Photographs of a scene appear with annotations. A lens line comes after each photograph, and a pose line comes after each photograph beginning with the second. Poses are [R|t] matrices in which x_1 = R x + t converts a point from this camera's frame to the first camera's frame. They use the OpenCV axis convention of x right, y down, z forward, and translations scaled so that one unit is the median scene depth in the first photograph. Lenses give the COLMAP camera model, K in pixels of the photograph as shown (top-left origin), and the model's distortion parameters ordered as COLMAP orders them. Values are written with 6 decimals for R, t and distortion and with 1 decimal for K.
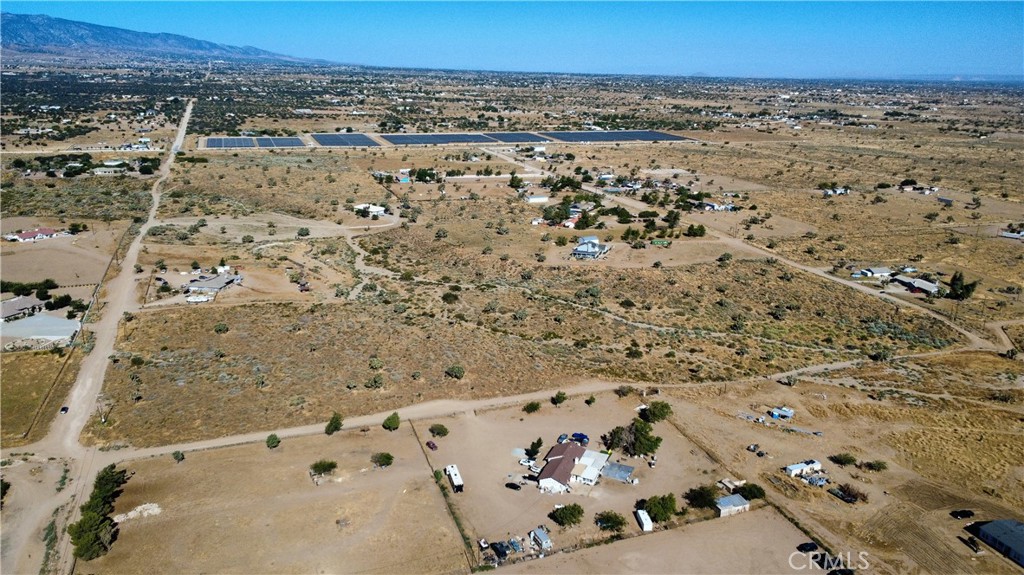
lens RADIAL K [[775.1, 0, 514.5], [0, 775.1, 287.6], [0, 0, 1]] dist [0.008736, -0.013108]
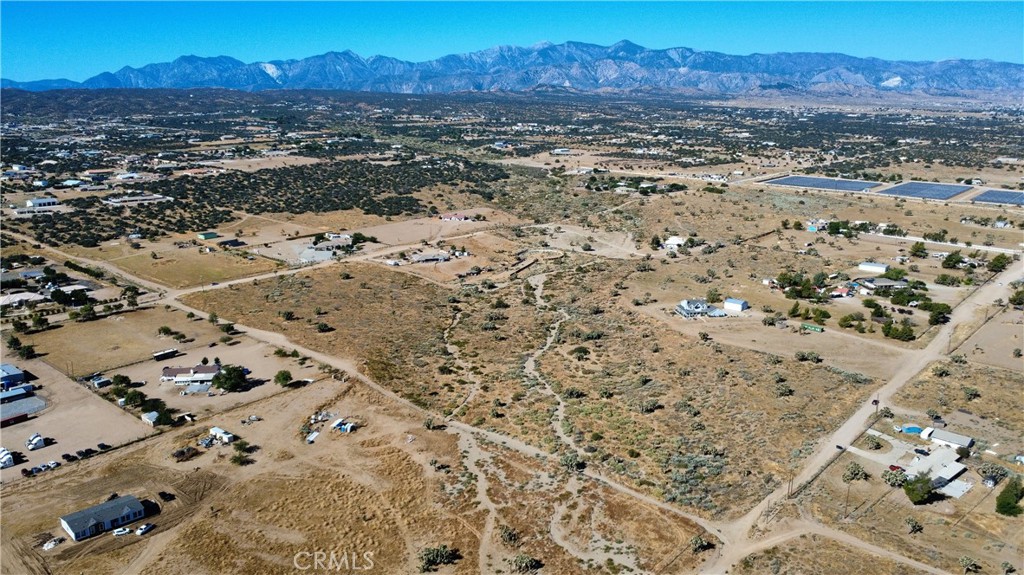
lens RADIAL K [[775.1, 0, 513.6], [0, 775.1, 289.8], [0, 0, 1]] dist [0.008736, -0.013108]
pose [[0.477287, 0.203538, -0.854851, 0.937766], [-0.245547, 0.964947, 0.092656, -0.124049], [0.843744, 0.165682, 0.510534, 0.434733]]
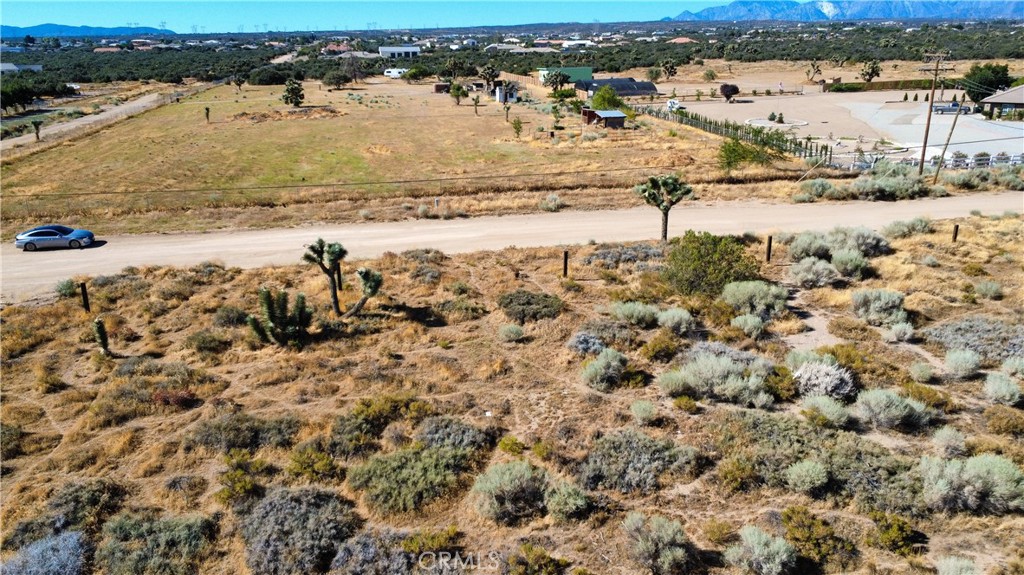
lens RADIAL K [[775.1, 0, 516.6], [0, 775.1, 295.2], [0, 0, 1]] dist [0.008736, -0.013108]
pose [[-0.154719, 0.294687, -0.942985, -0.275708], [-0.271813, 0.904947, 0.327397, 0.050403], [0.949831, 0.306970, -0.059913, 0.753586]]
